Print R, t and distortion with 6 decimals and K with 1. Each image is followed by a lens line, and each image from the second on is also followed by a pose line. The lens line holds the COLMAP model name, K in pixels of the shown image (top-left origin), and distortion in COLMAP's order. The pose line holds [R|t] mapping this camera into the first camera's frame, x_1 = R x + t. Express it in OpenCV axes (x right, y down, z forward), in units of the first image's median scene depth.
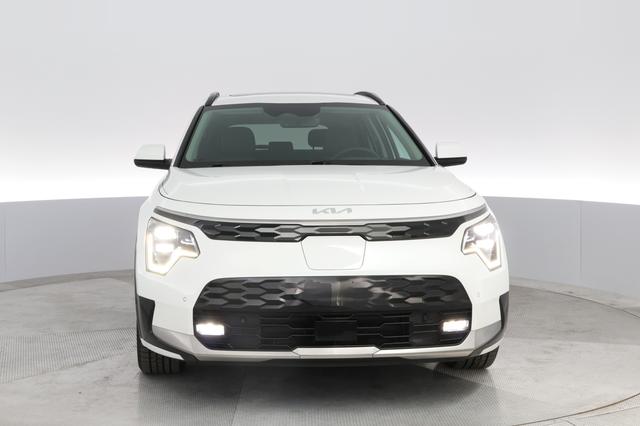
lens RADIAL K [[565.8, 0, 320.0], [0, 565.8, 213.0], [0, 0, 1]] dist [-0.003056, -0.004646]
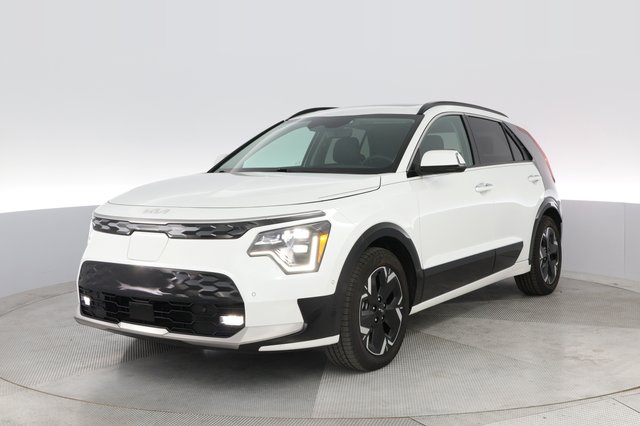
lens RADIAL K [[565.8, 0, 320.0], [0, 565.8, 213.0], [0, 0, 1]] dist [-0.003056, -0.004646]
pose [[0.892206, 0.037484, -0.450071, 0.873314], [-0.044332, 0.999006, -0.004680, -0.010194], [0.449448, 0.024128, 0.892981, 0.096412]]
